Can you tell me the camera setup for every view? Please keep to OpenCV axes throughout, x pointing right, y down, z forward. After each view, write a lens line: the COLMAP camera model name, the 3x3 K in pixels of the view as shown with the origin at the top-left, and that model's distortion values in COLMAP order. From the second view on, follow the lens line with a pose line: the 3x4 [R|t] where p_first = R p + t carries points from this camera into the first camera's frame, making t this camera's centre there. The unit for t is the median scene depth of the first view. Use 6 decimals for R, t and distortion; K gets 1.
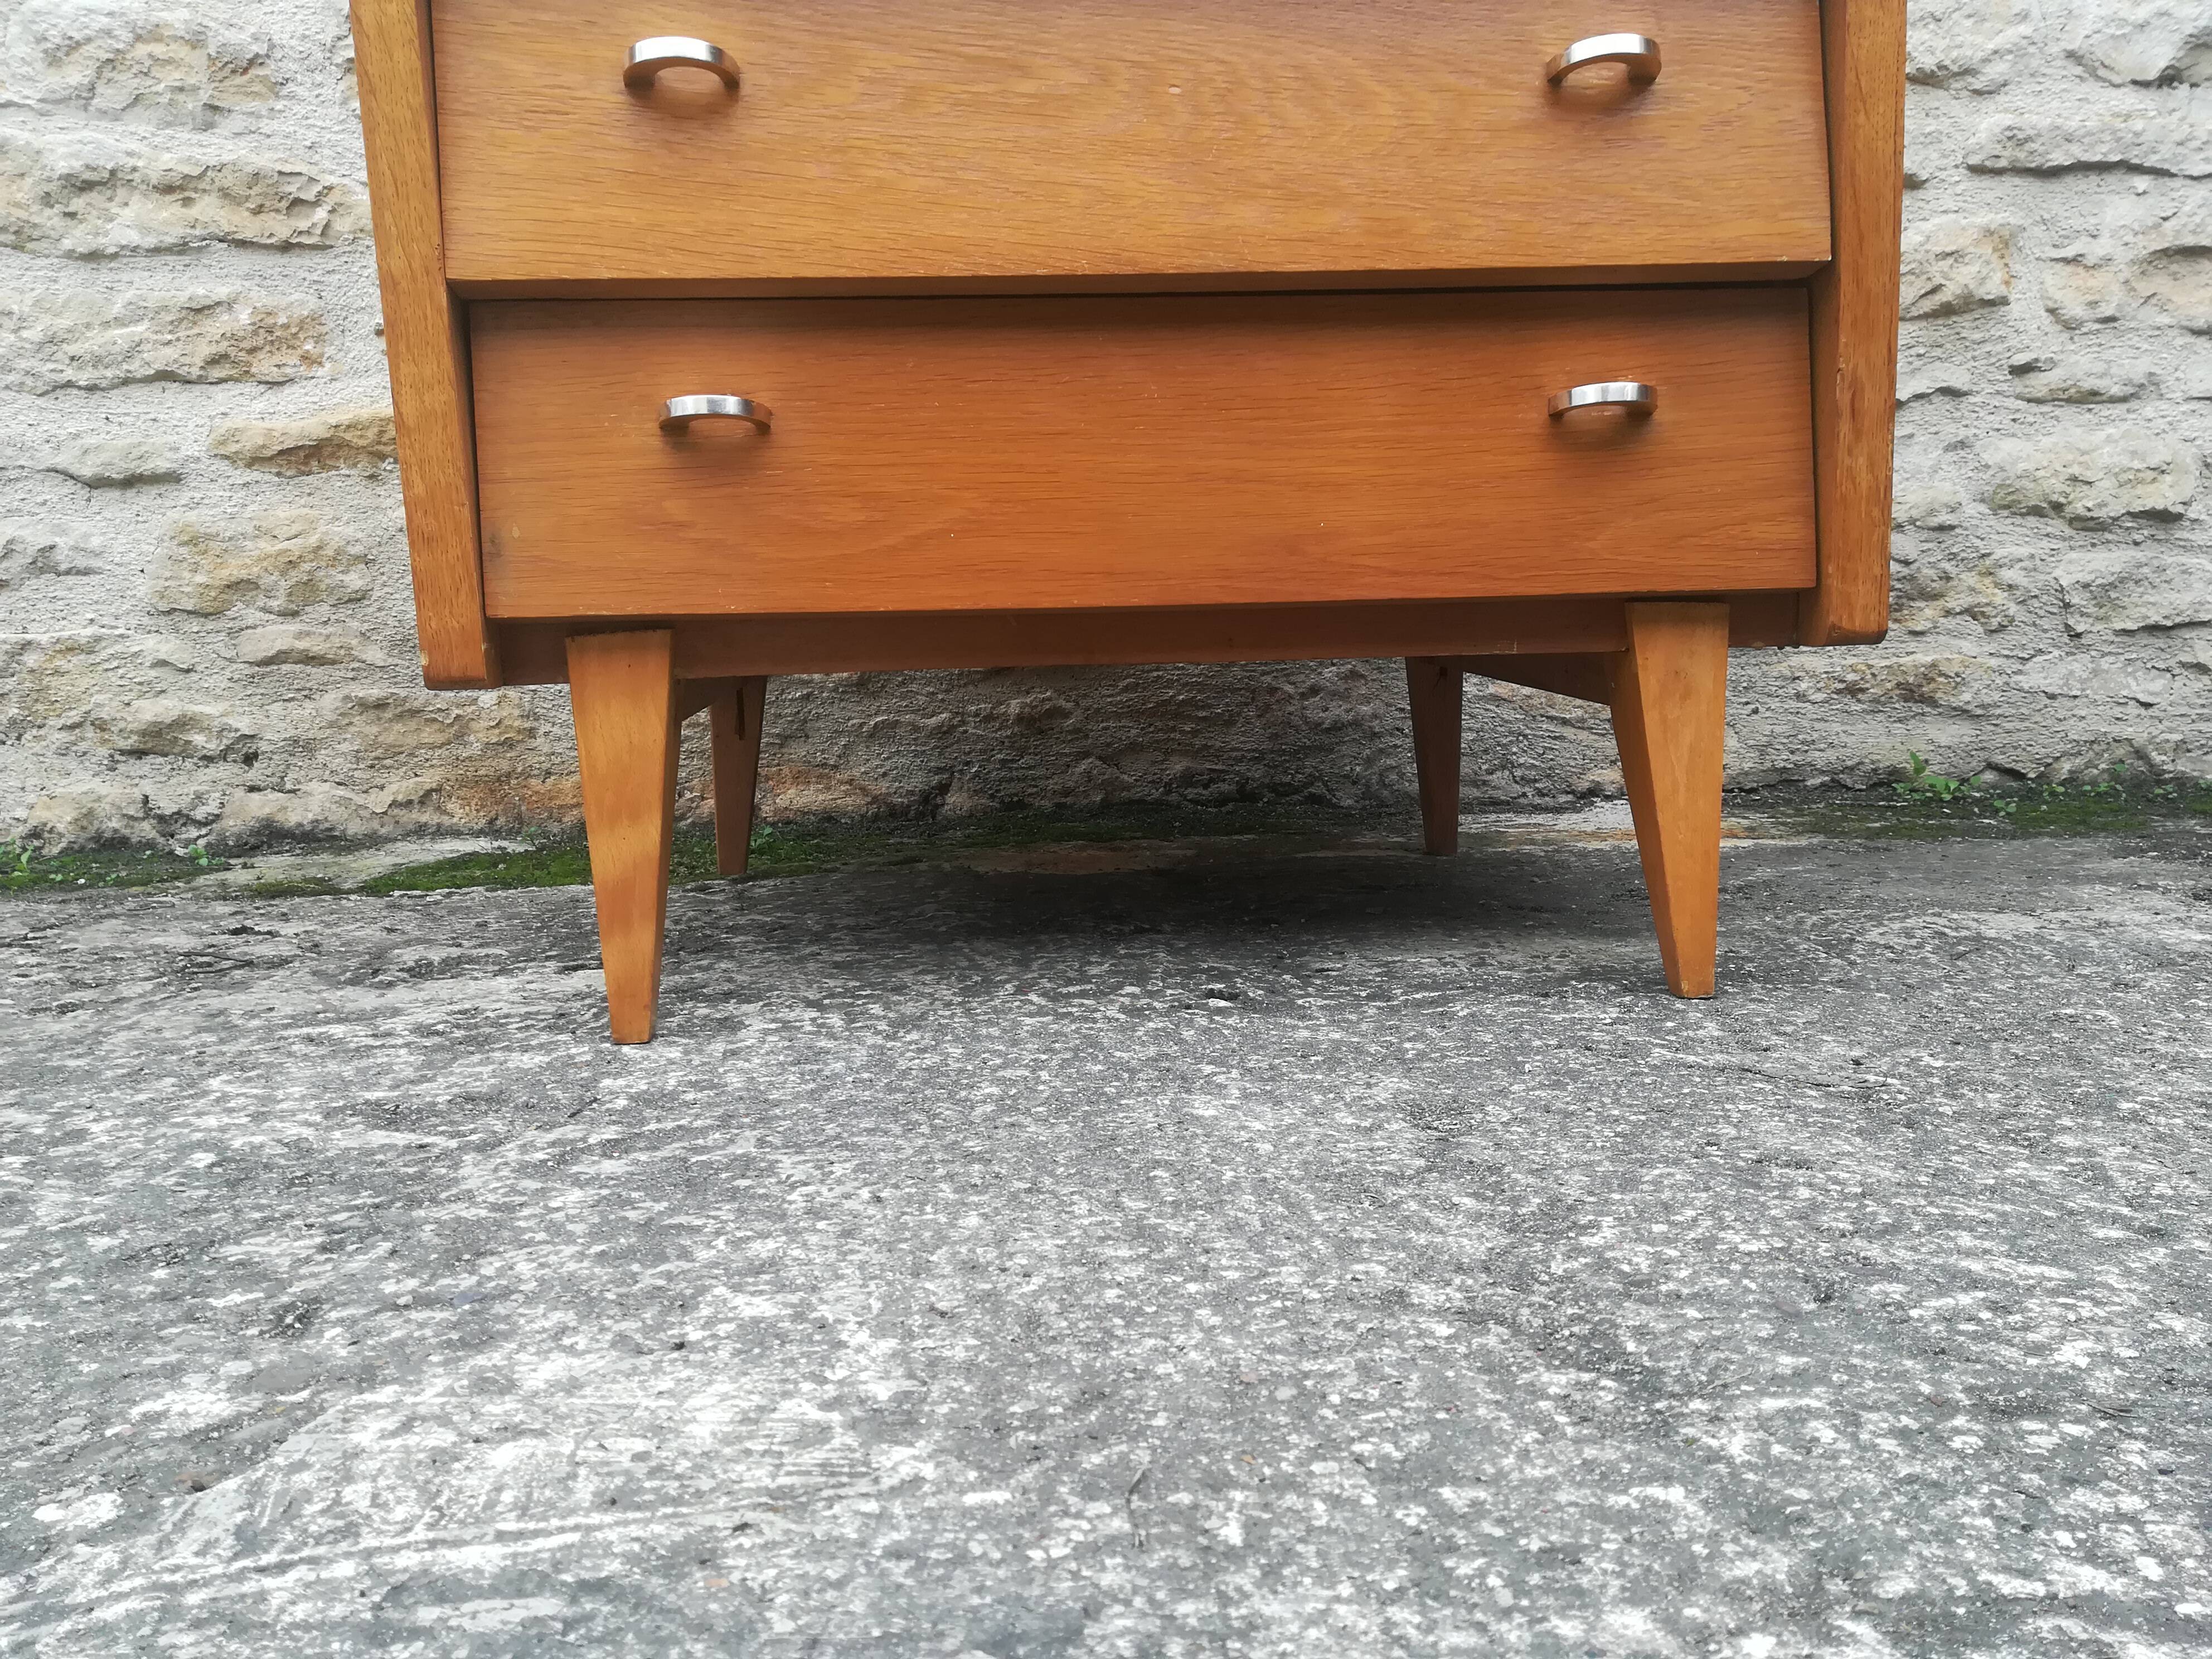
lens RADIAL K [[1734.6, 0, 1110.0], [0, 1734.6, 840.8], [0, 0, 1]] dist [0.045763, -0.073632]
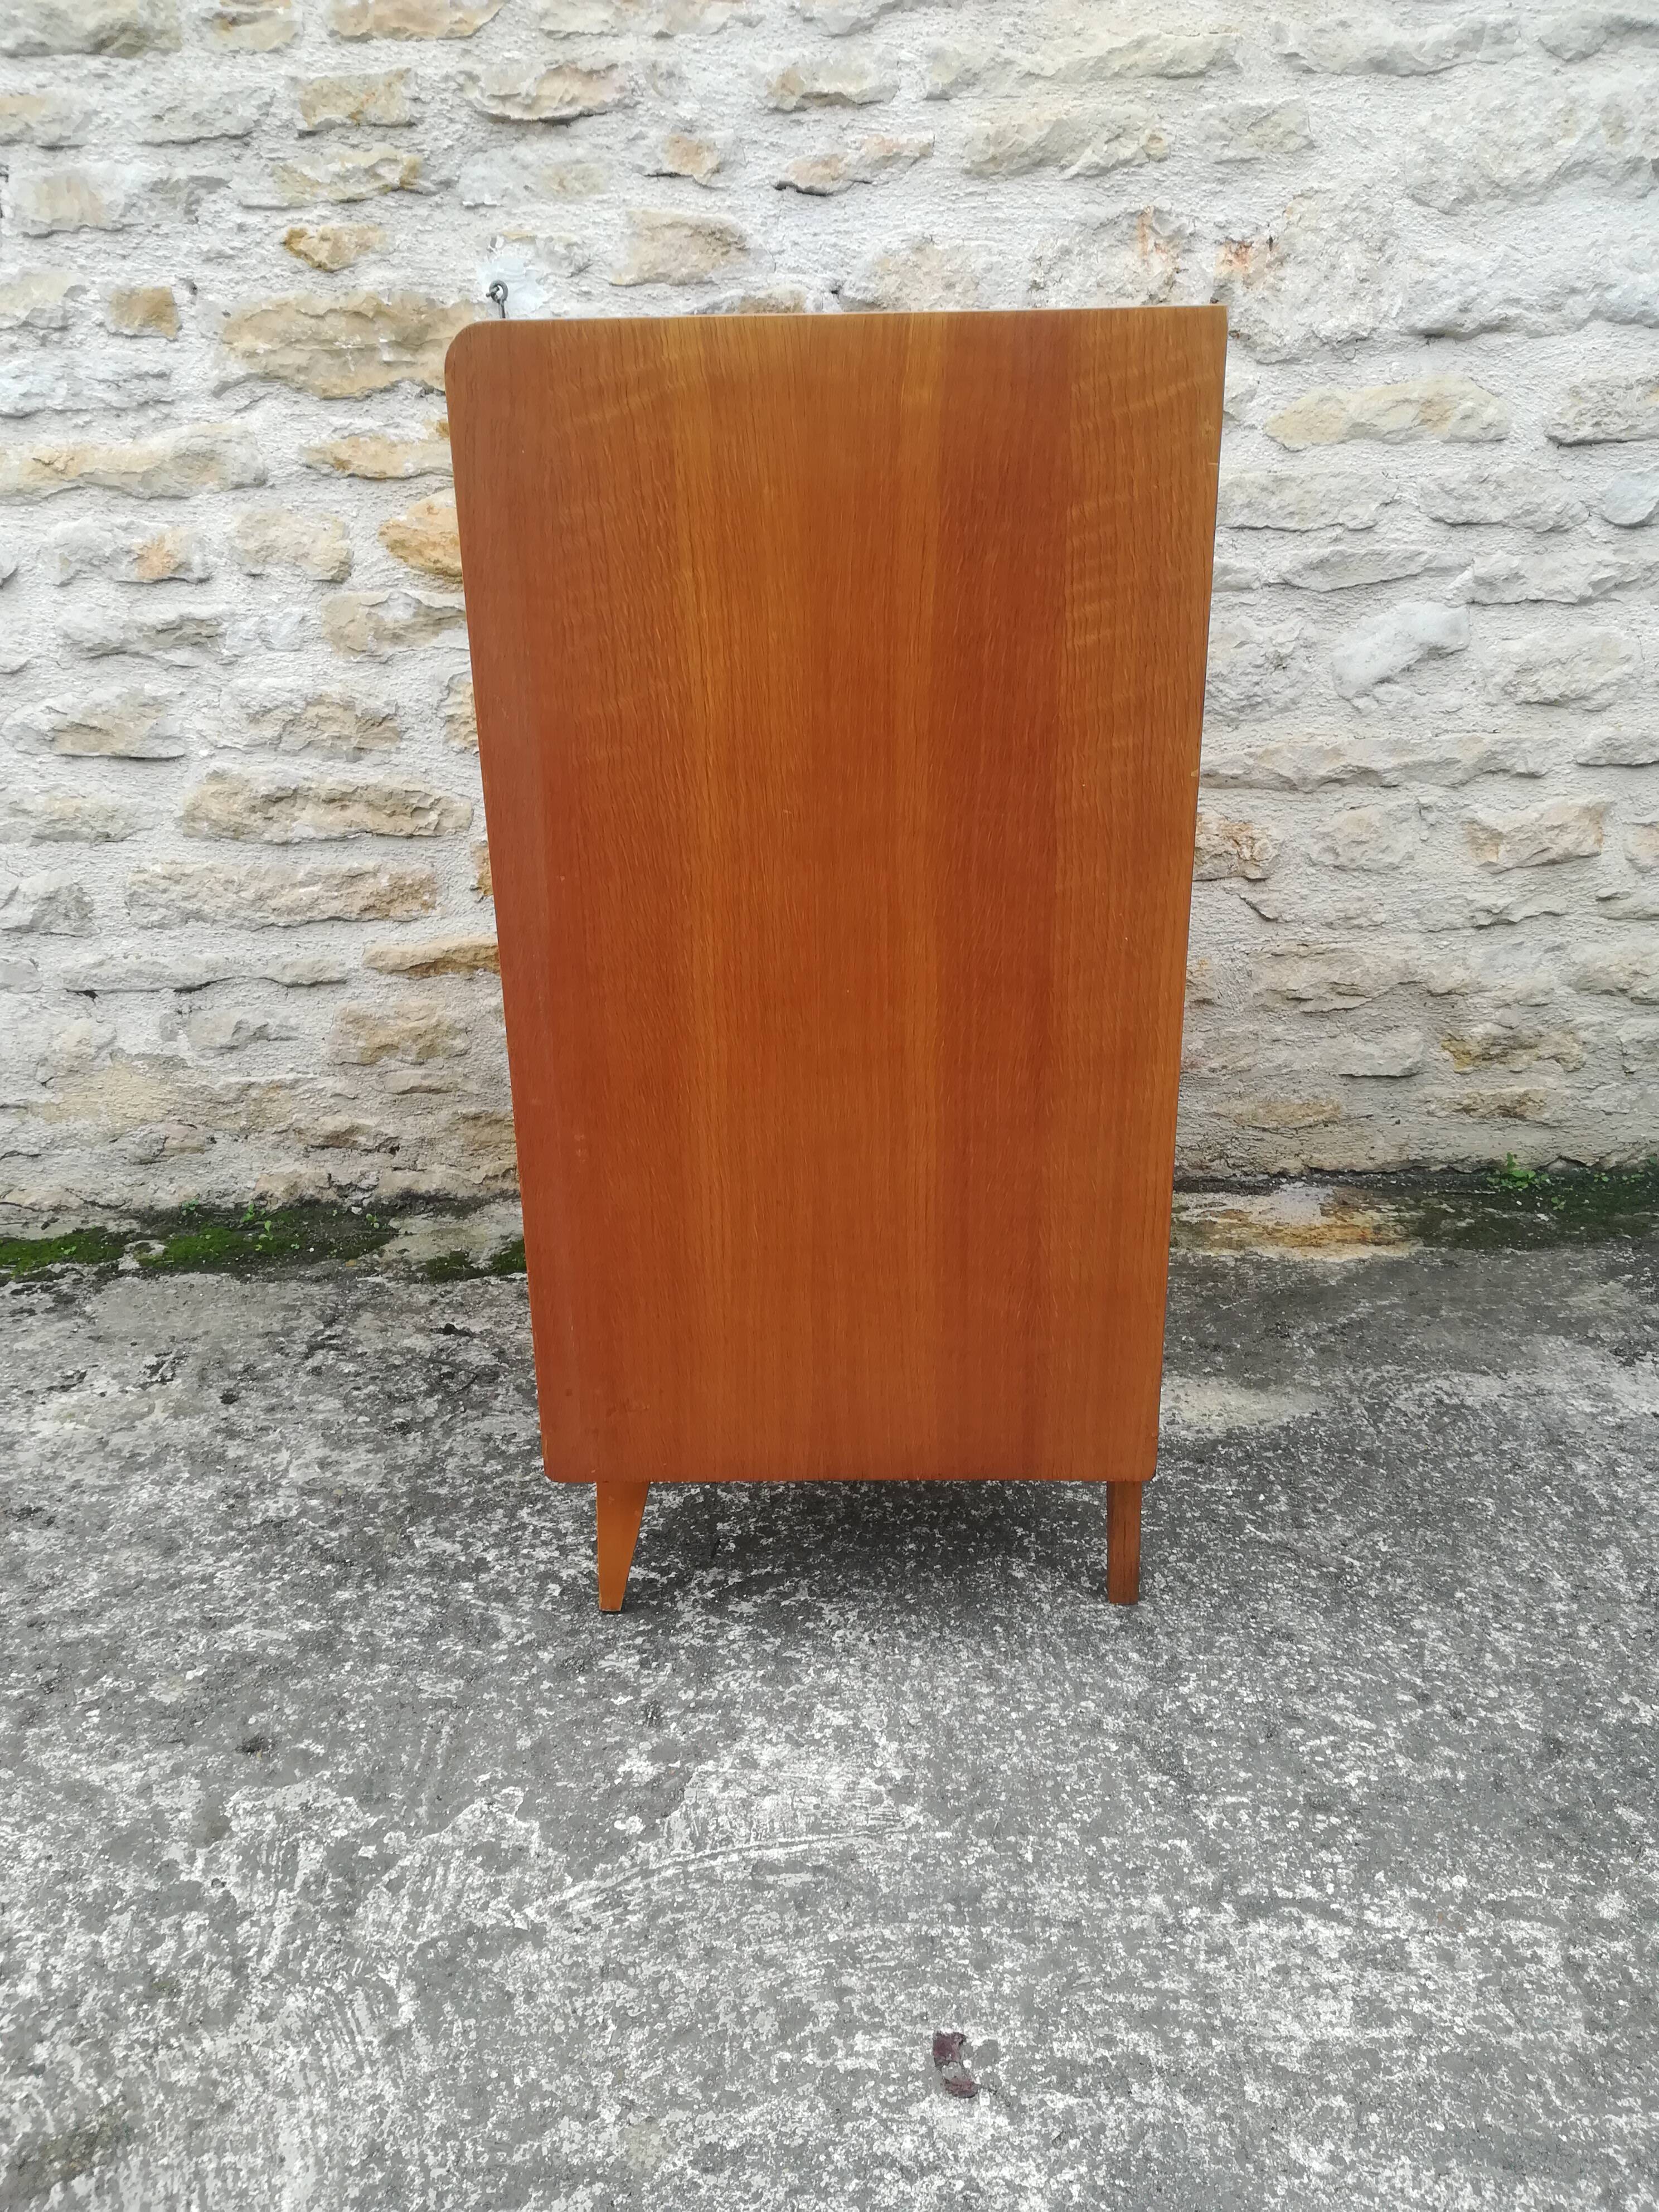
lens RADIAL K [[1734.6, 0, 805.6], [0, 1734.6, 1107.8], [0, 0, 1]] dist [0.045763, -0.073632]
pose [[0.998408, 0.014716, -0.054442, -0.095403], [-0.002084, 0.974325, 0.225134, -0.866449], [0.056358, -0.224663, 0.972805, -0.931182]]
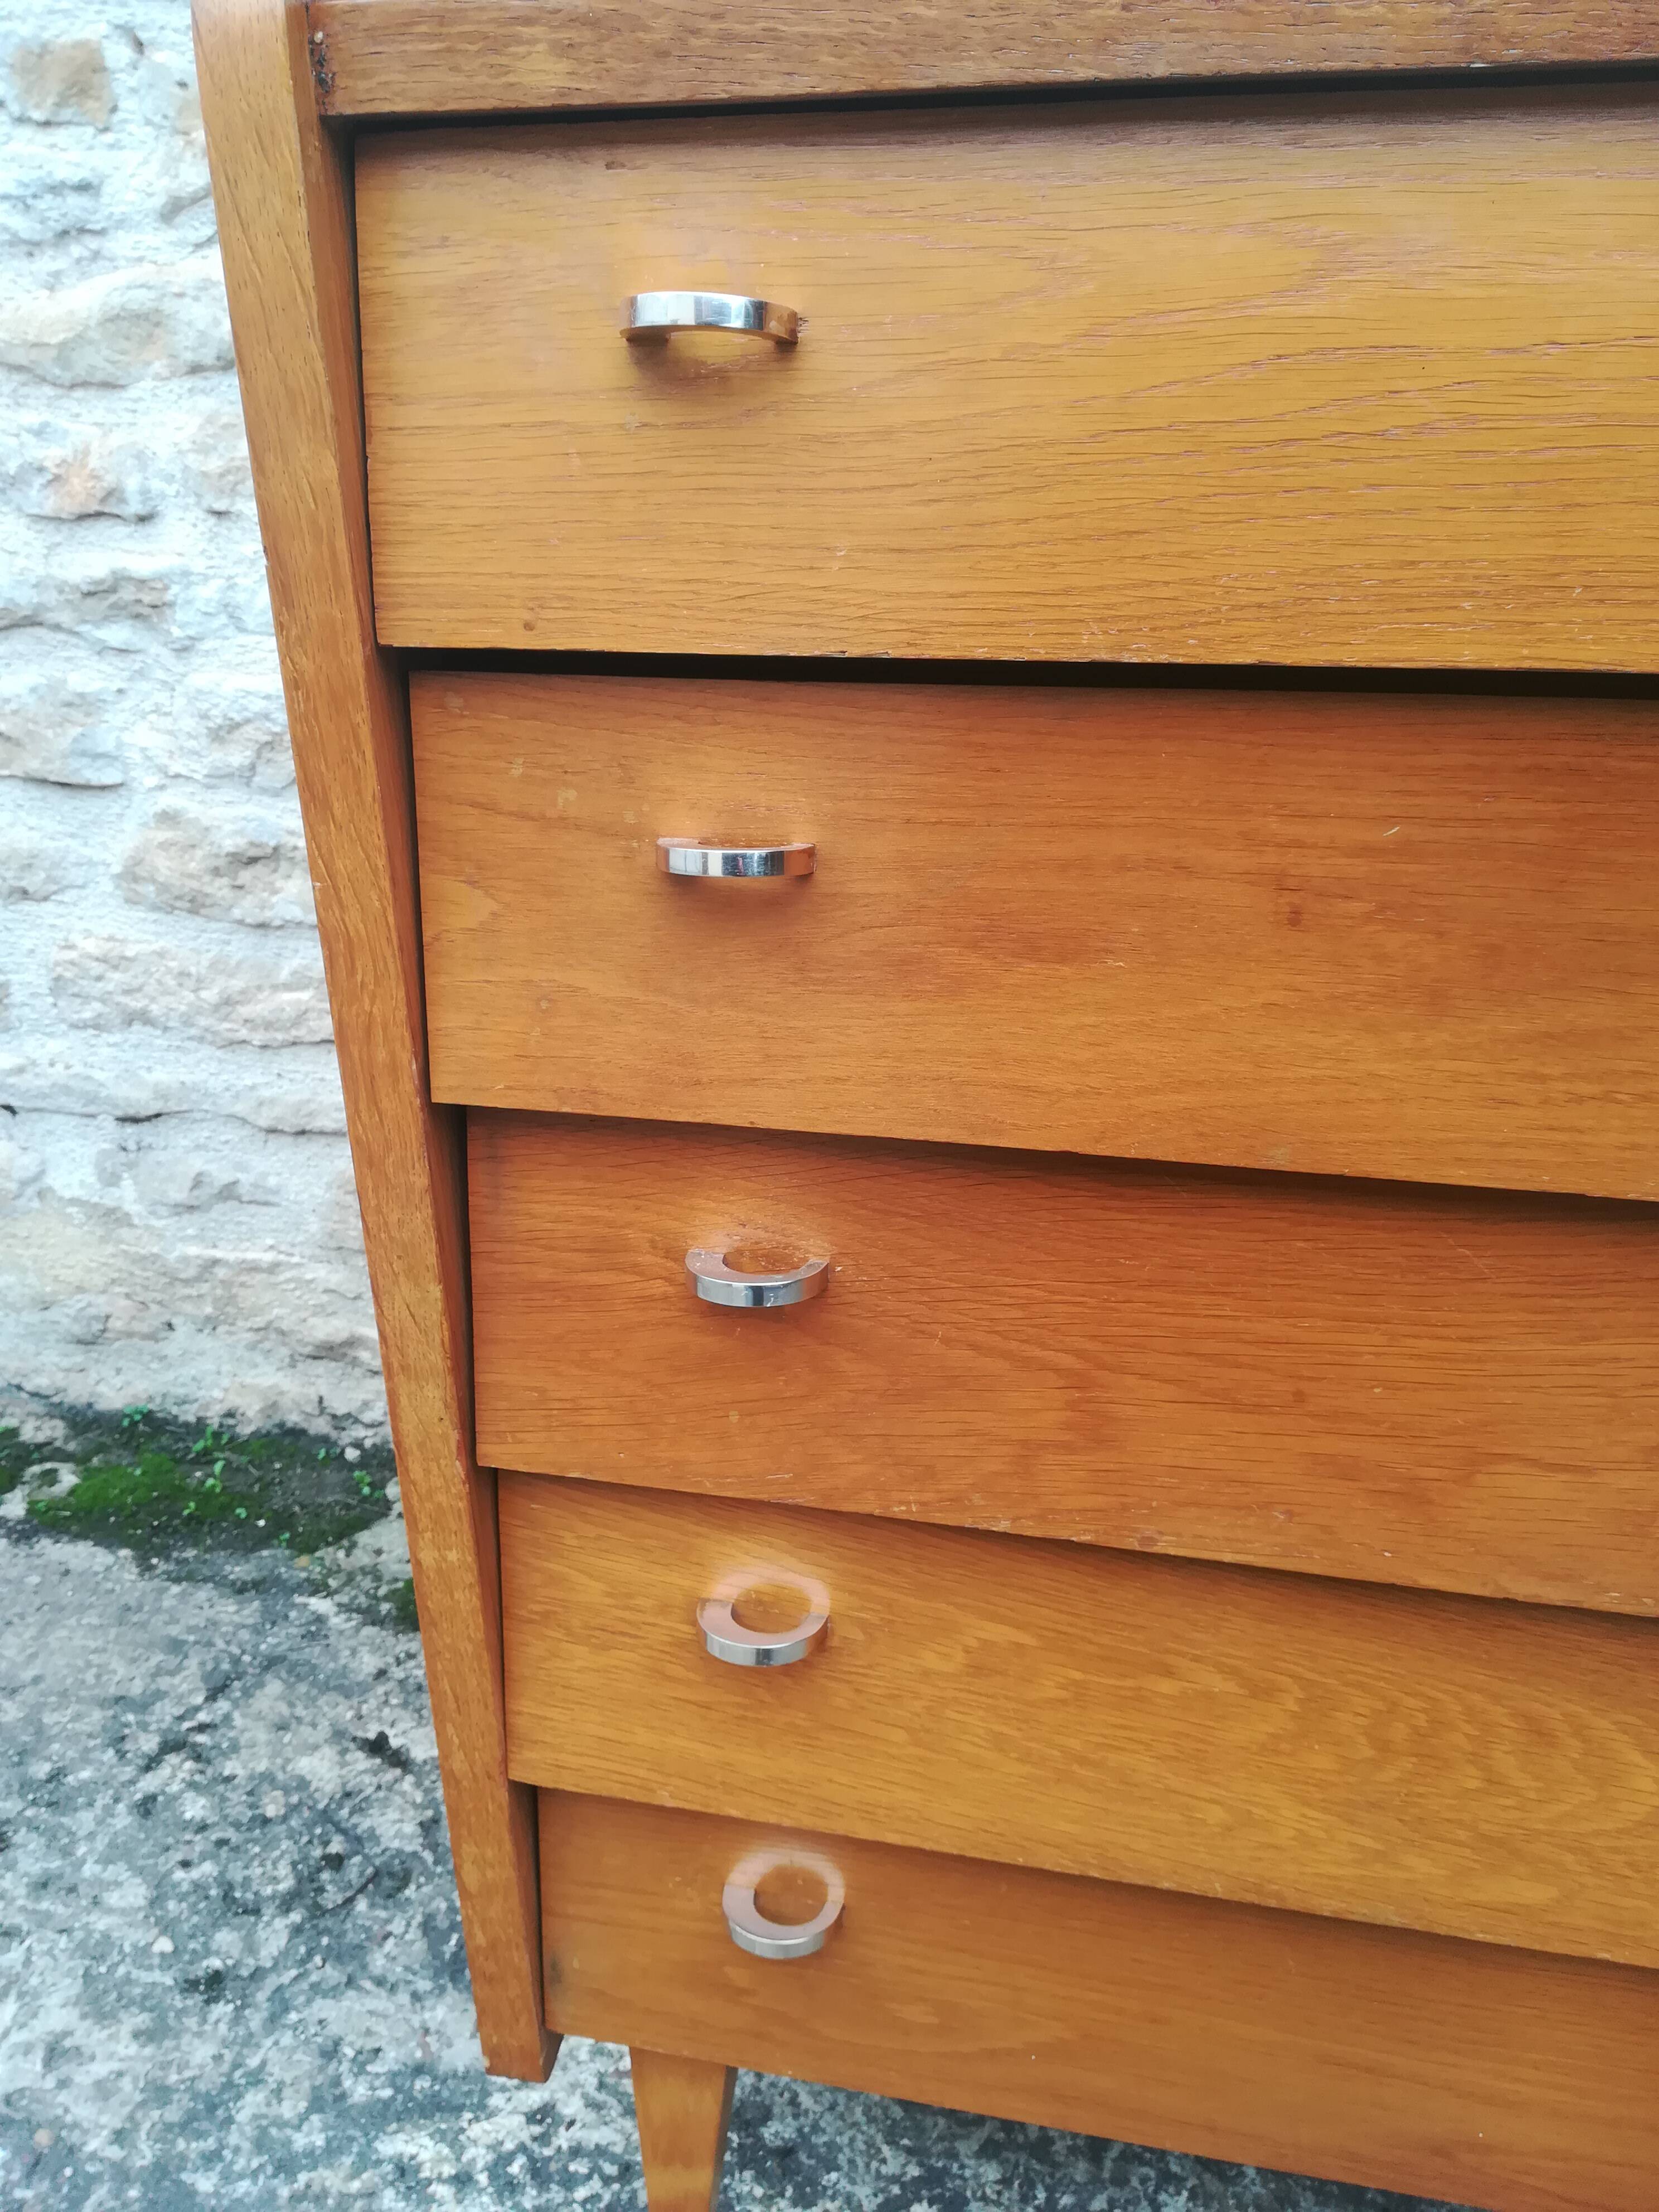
lens RADIAL K [[1734.6, 0, 807.1], [0, 1734.6, 1105.5], [0, 0, 1]] dist [0.045763, -0.073632]
pose [[0.956821, 0.127365, -0.261287, -0.035226], [-0.058408, 0.964802, 0.256410, -0.971753], [0.284748, -0.230078, 0.930582, 0.287051]]
